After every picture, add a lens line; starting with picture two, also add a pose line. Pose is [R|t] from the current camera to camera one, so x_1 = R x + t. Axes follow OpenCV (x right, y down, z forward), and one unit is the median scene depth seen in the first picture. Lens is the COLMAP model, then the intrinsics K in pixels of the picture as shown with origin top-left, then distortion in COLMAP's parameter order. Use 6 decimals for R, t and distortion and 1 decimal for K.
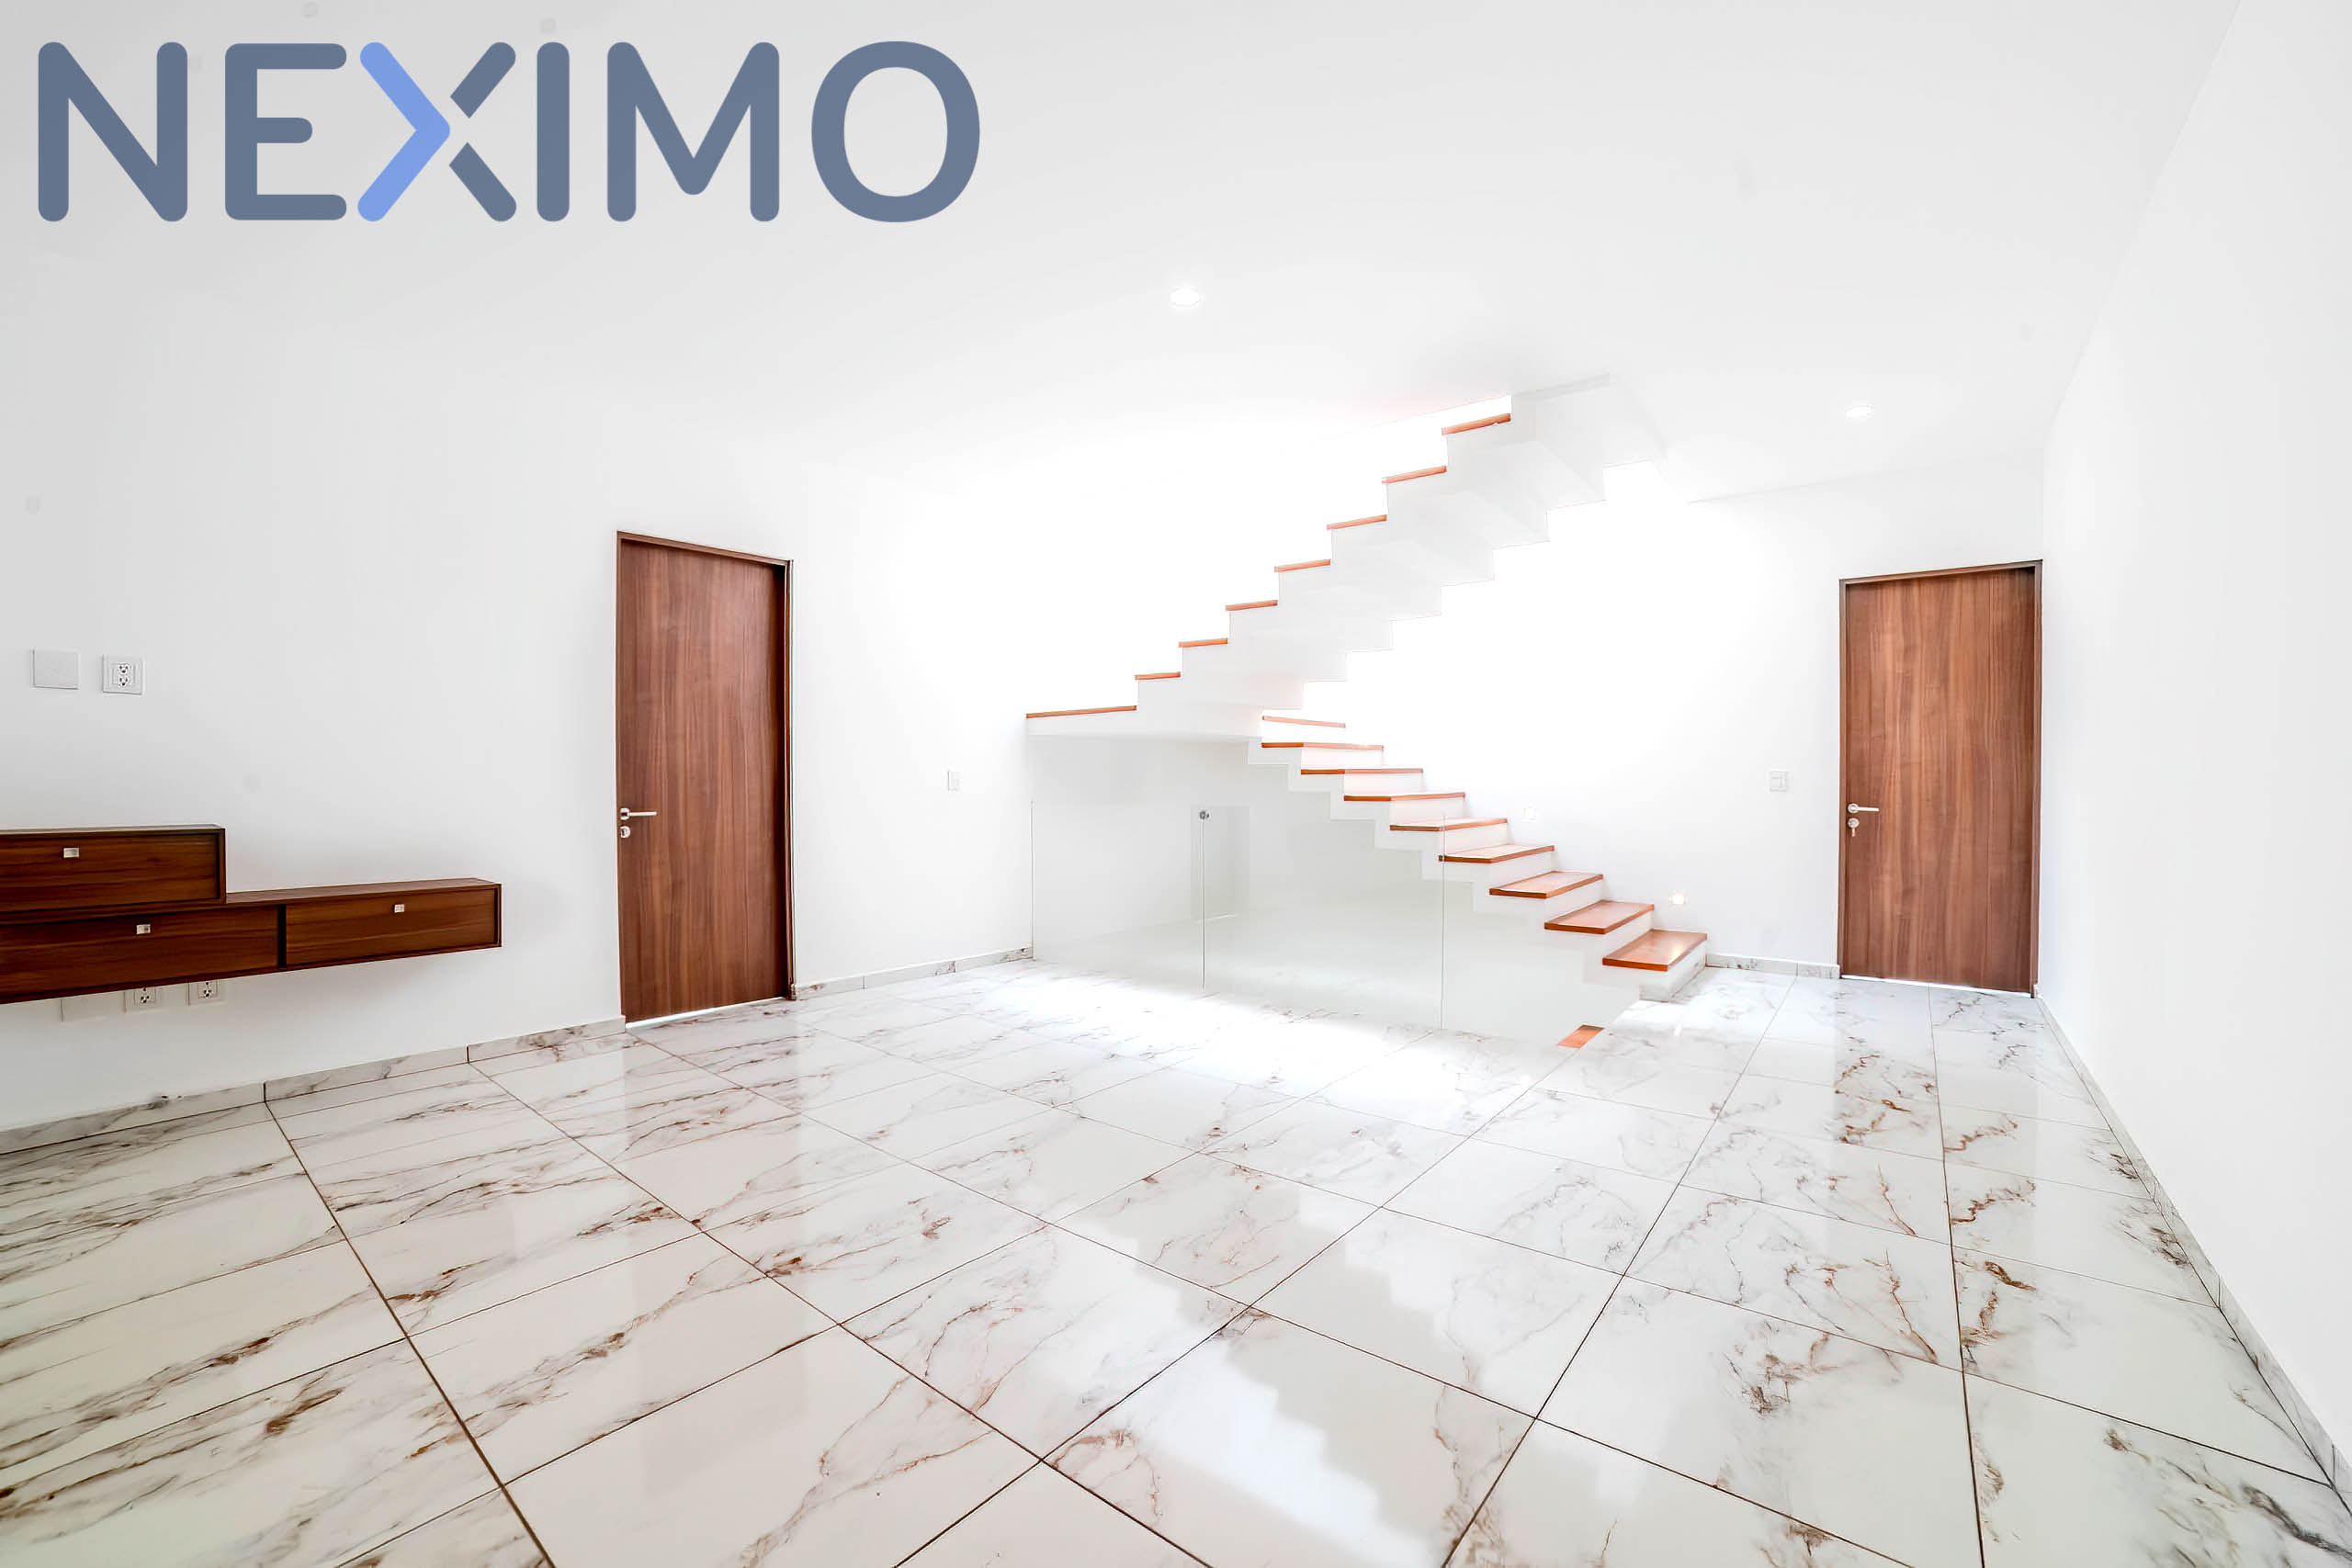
lens RADIAL K [[979.0, 0, 1176.0], [0, 979.0, 784.0], [0, 0, 1]] dist [-0.000065, 0.000179]
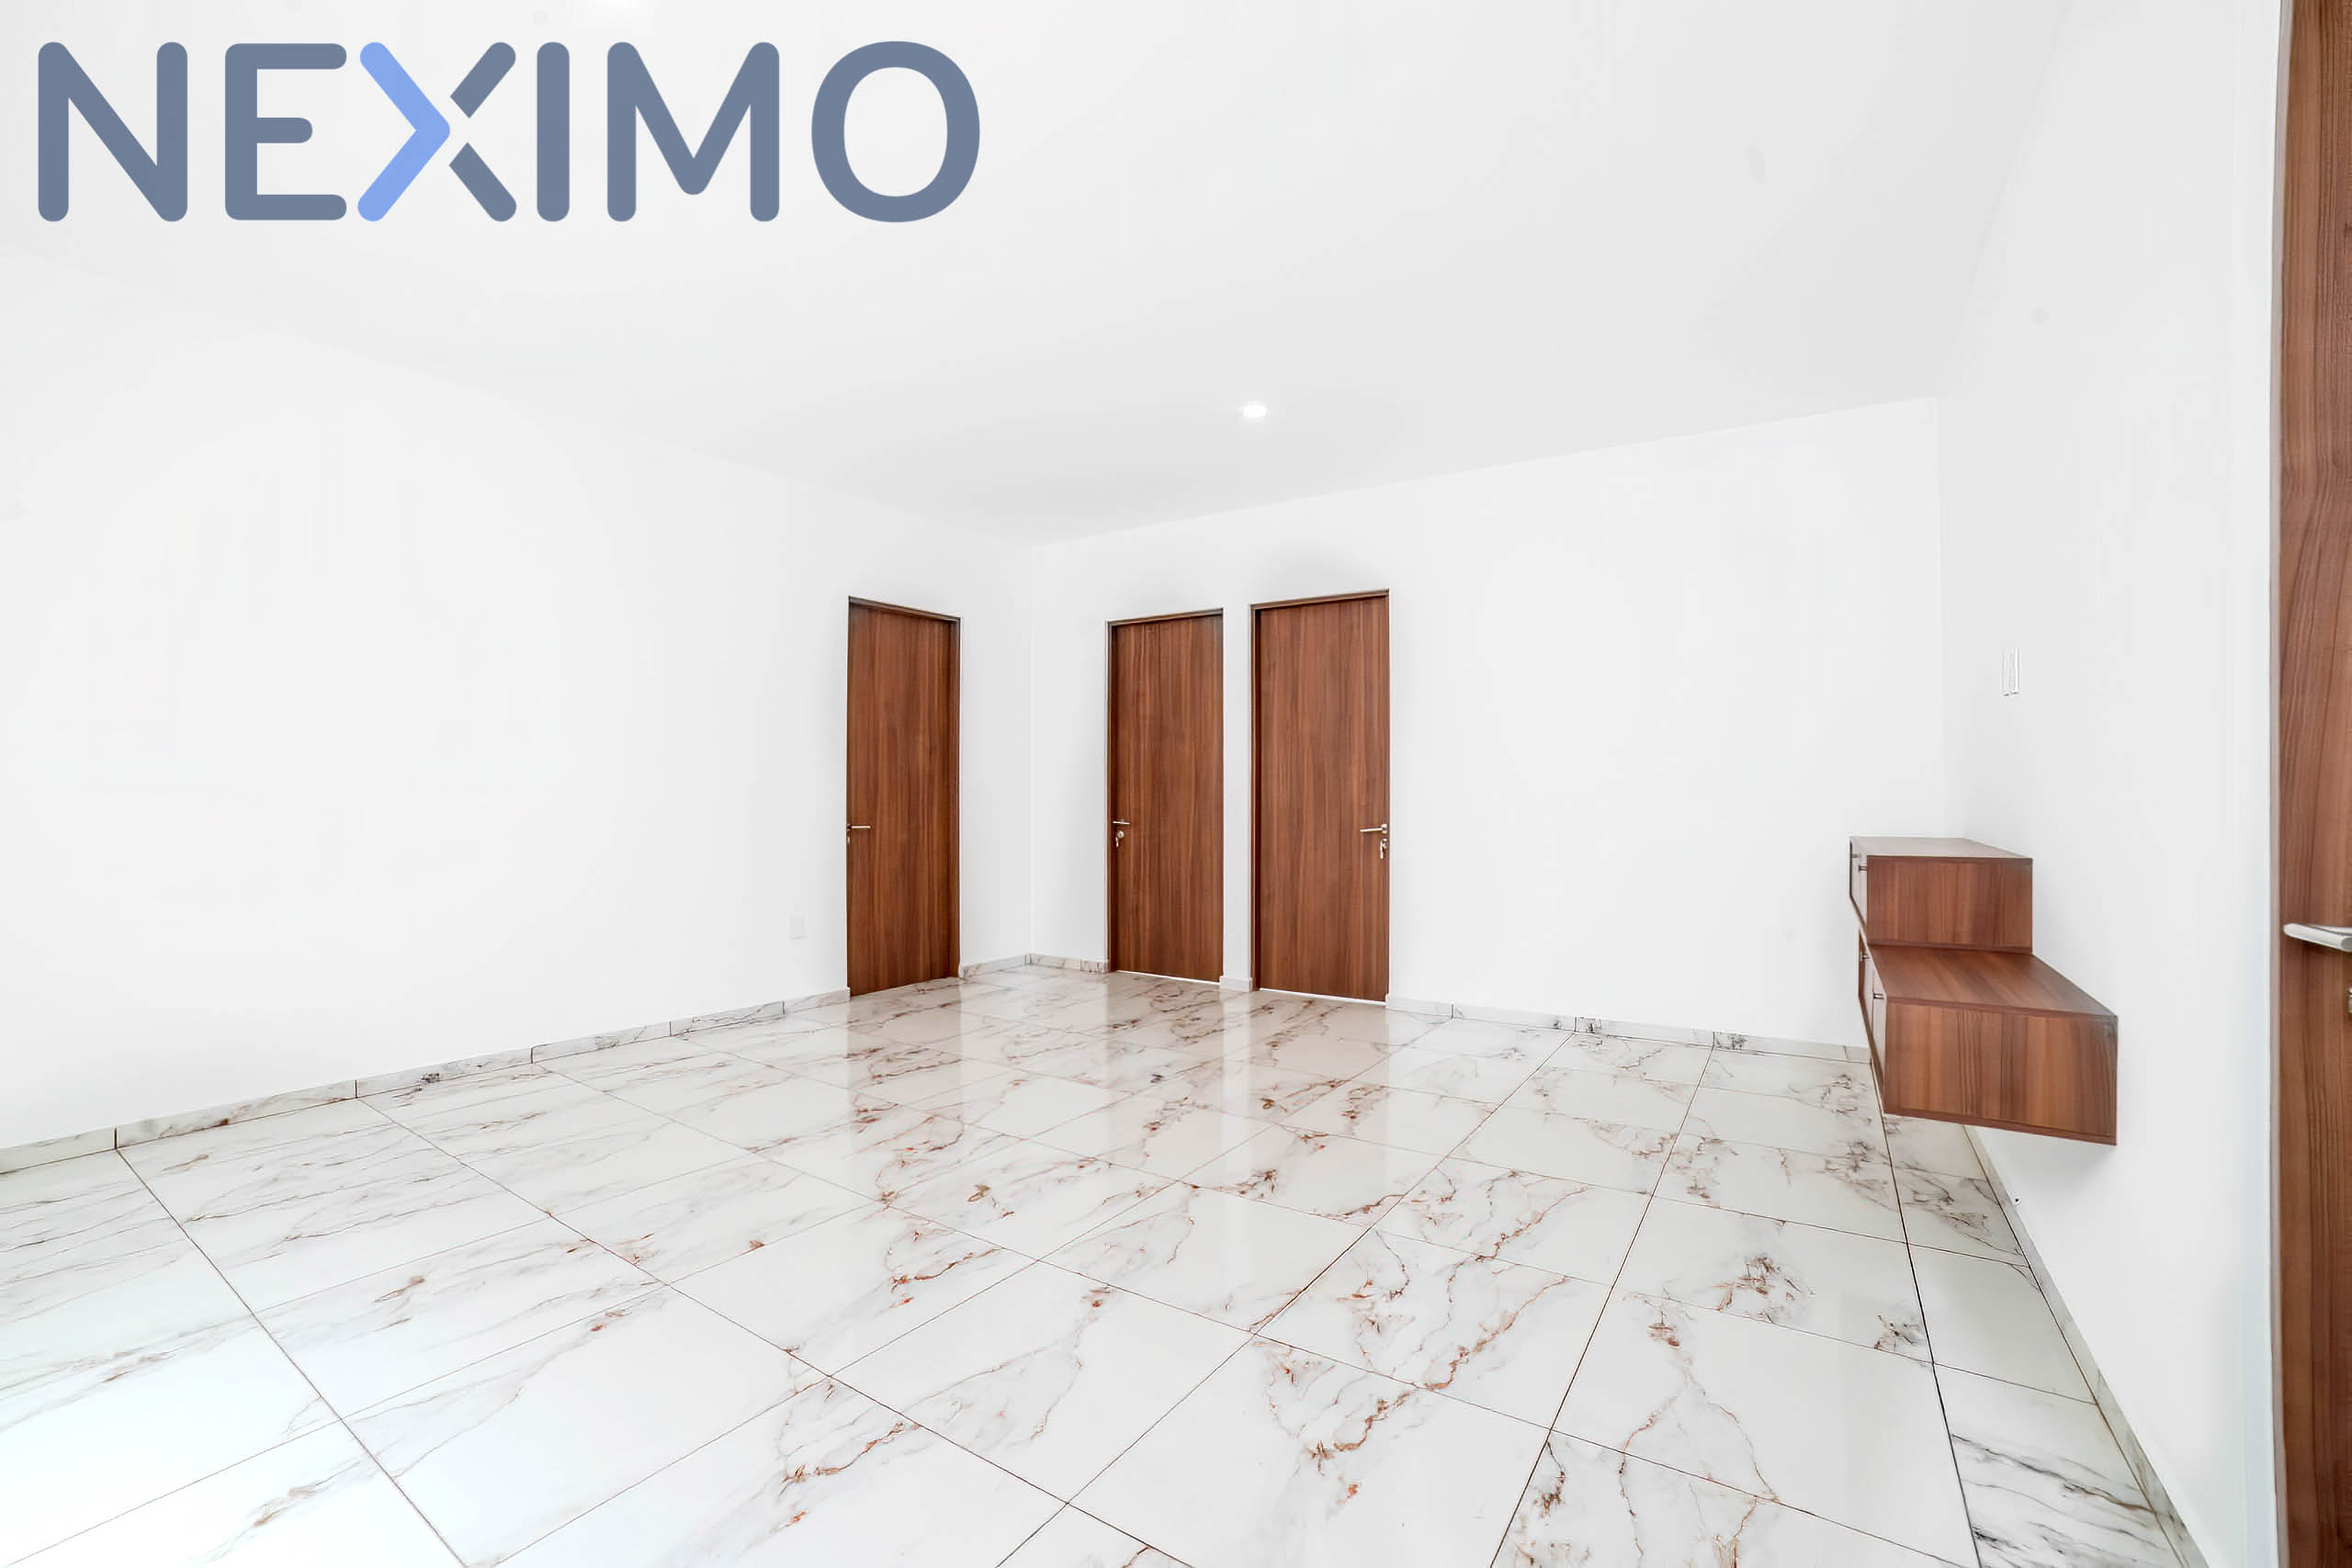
lens RADIAL K [[979.0, 0, 1176.0], [0, 979.0, 784.0], [0, 0, 1]] dist [-0.000065, 0.000179]
pose [[-0.996737, 0.008686, -0.080253, -0.353412], [0.009322, 0.999928, -0.007559, -0.011774], [0.080182, -0.008282, -0.996746, 1.984200]]
